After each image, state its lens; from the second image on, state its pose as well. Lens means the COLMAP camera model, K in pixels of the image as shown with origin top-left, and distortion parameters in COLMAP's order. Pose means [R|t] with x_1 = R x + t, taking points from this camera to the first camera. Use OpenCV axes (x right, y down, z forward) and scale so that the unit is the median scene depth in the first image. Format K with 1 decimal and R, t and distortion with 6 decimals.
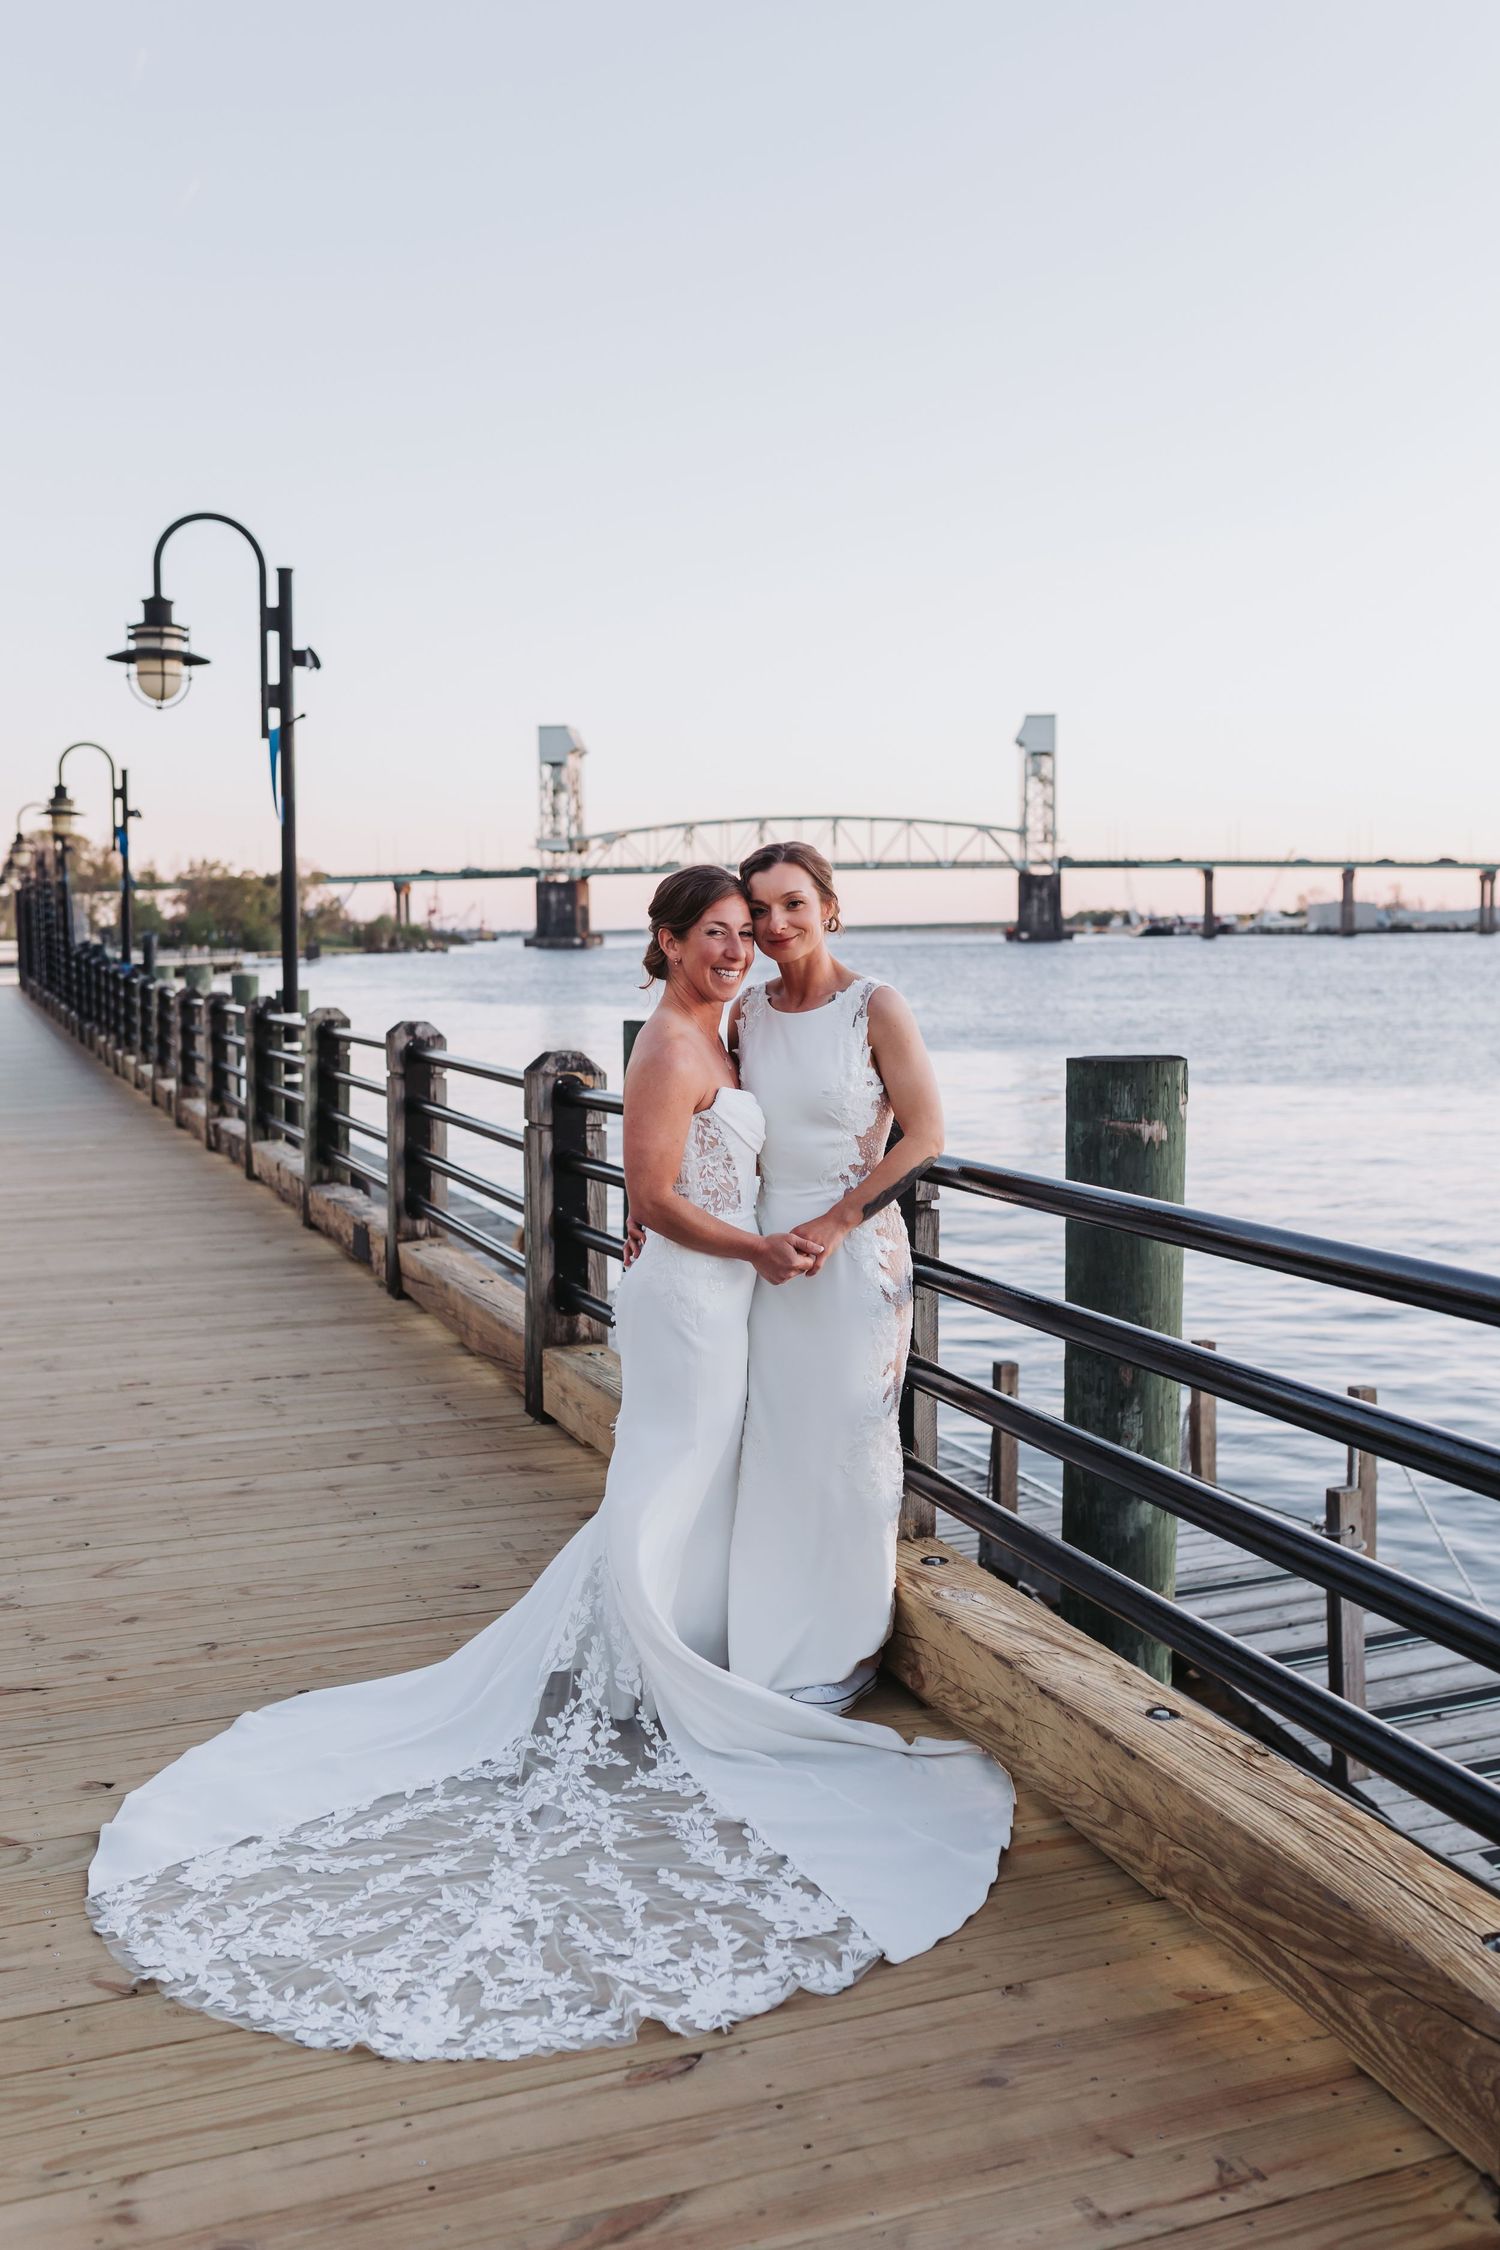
lens RADIAL K [[2099.8, 0, 750.0], [0, 2099.8, 1125.0], [0, 0, 1]] dist [-0.015480, 0.002637]
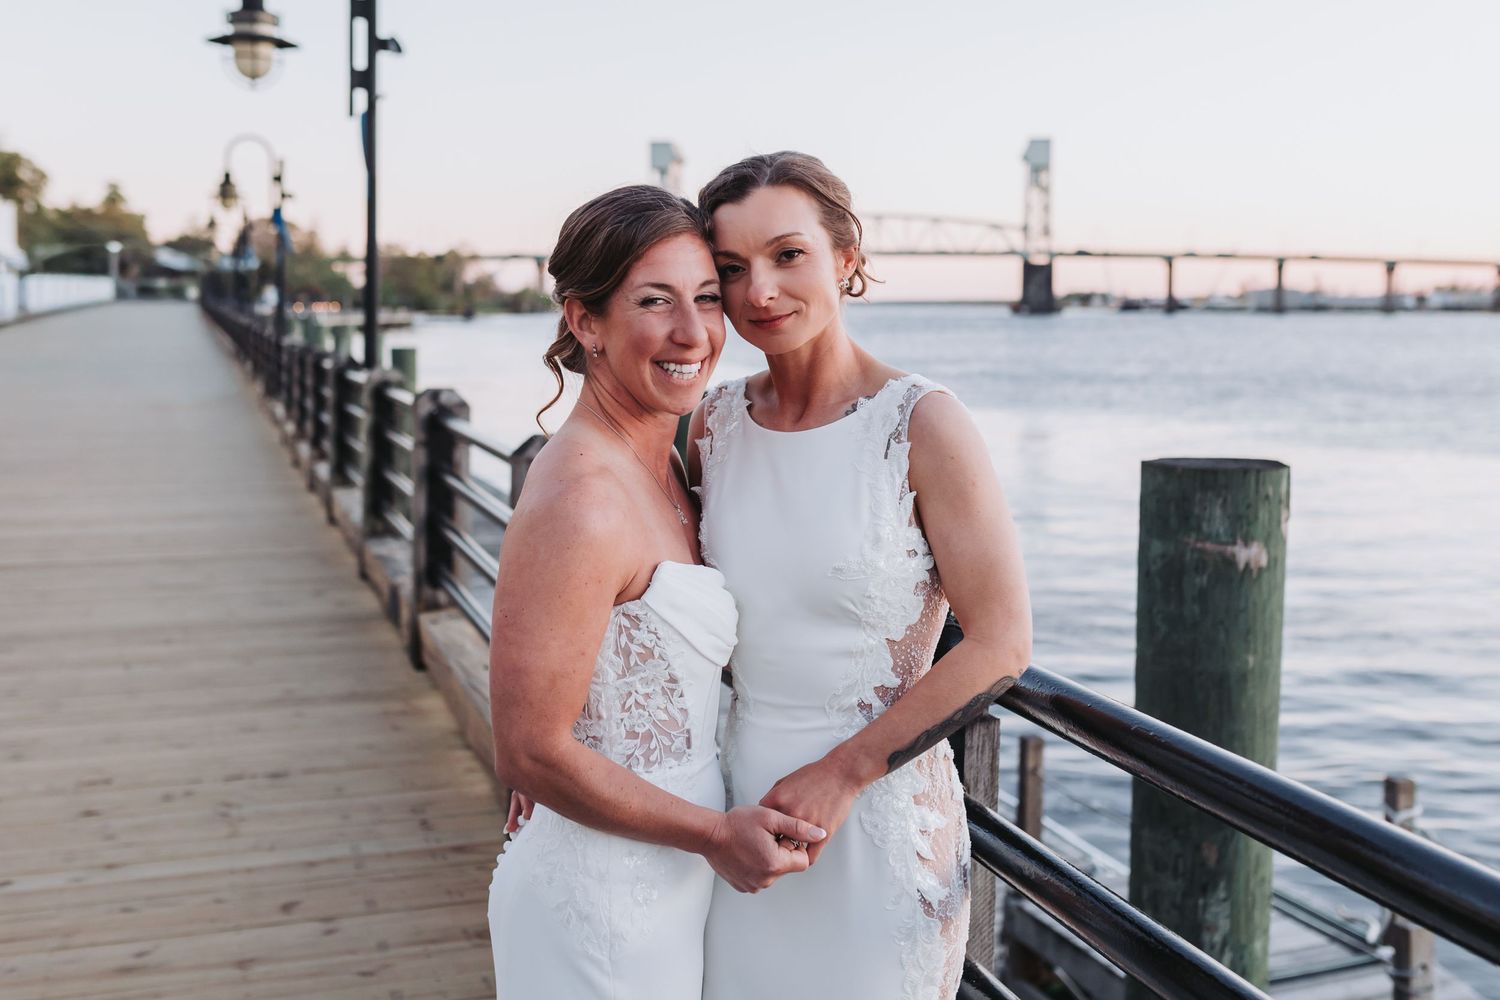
lens RADIAL K [[1595.2, 0, 683.0], [0, 1595.2, 495.6], [0, 0, 1]] dist [-0.117064, 0.572963]
pose [[0.996690, 0.025570, -0.077168, 0.018026], [-0.023308, 0.999276, 0.030071, -0.033661], [0.077881, -0.028173, 0.996565, 0.362769]]
